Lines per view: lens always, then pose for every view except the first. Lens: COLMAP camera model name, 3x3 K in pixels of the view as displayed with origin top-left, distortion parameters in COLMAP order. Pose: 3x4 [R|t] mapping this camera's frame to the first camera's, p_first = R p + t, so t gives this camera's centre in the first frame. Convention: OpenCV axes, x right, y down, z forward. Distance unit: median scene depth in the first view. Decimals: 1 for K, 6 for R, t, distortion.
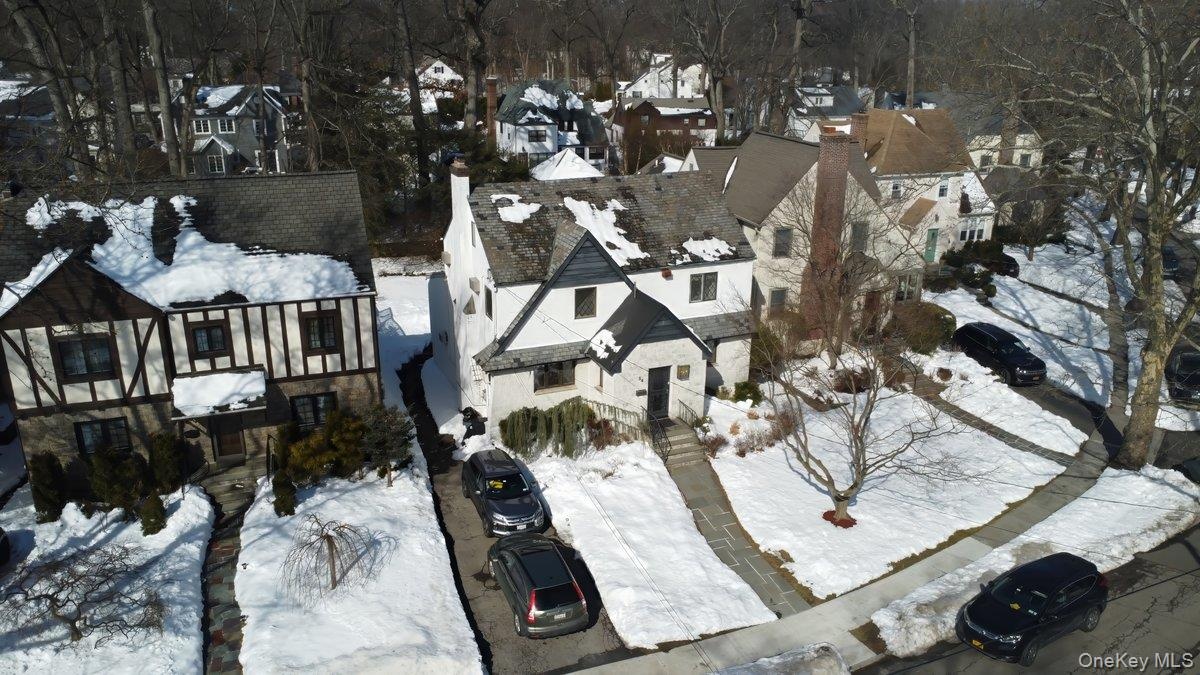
lens RADIAL K [[846.7, 0, 600.0], [0, 846.7, 337.5], [0, 0, 1]] dist [-0.002362, -0.000385]
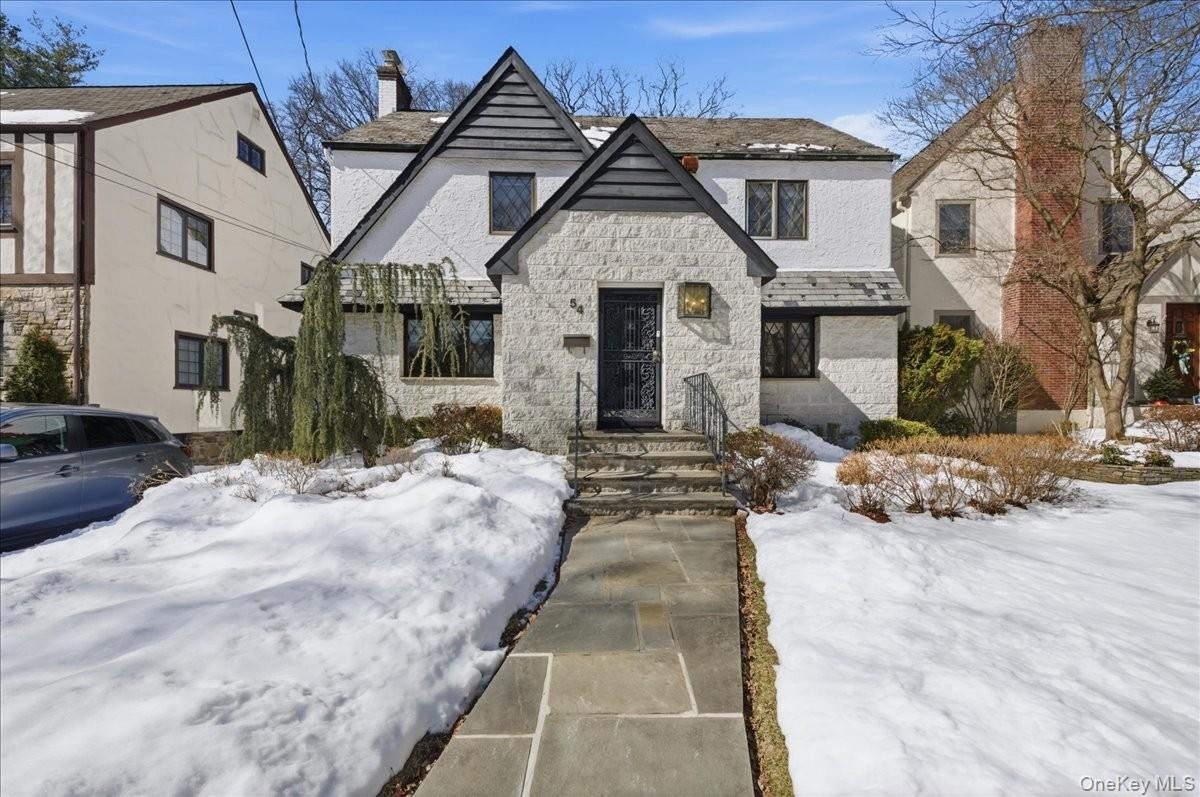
lens RADIAL K [[530.9, 0, 600.0], [0, 530.9, 398.5], [0, 0, 1]] dist [0.001166, 0.000236]
pose [[0.936652, -0.011345, -0.350076, 0.143316], [-0.103993, 0.945399, -0.308878, 0.163991], [0.334466, 0.325716, 0.884331, 0.785911]]
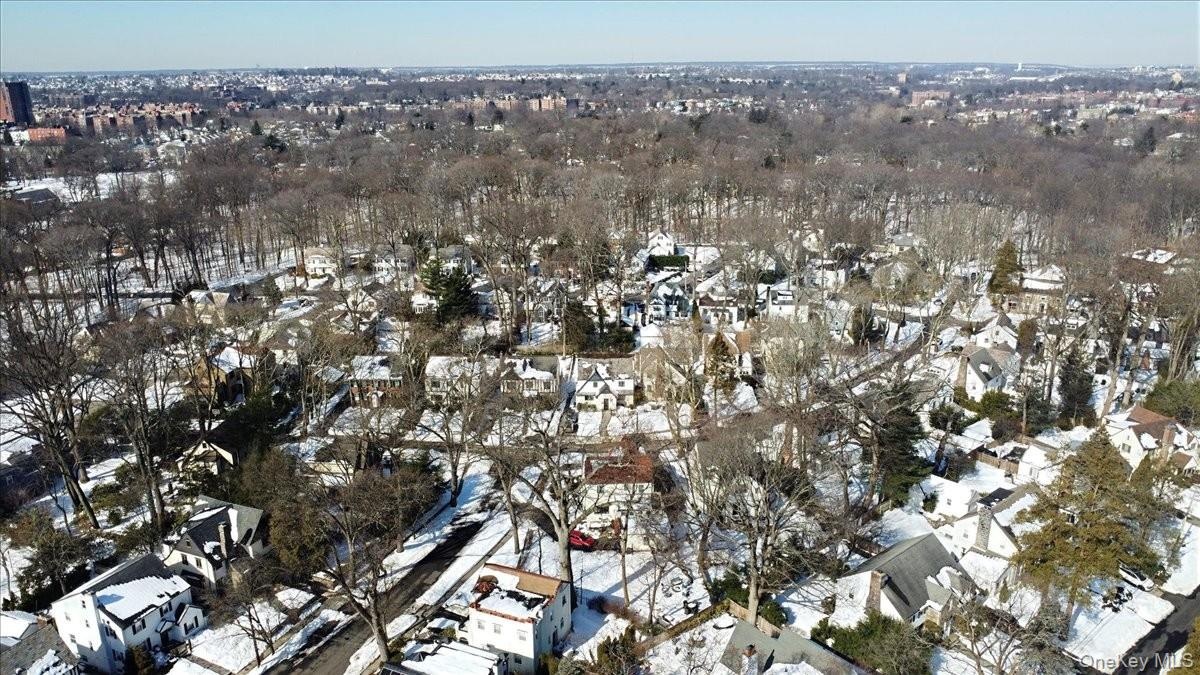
lens RADIAL K [[846.7, 0, 600.0], [0, 846.7, 337.5], [0, 0, 1]] dist [-0.002362, -0.000385]
pose [[0.929324, 0.092557, -0.357479, 1.878171], [-0.105154, 0.994329, -0.015917, -0.255135], [0.353978, 0.052382, 0.933786, -3.944180]]
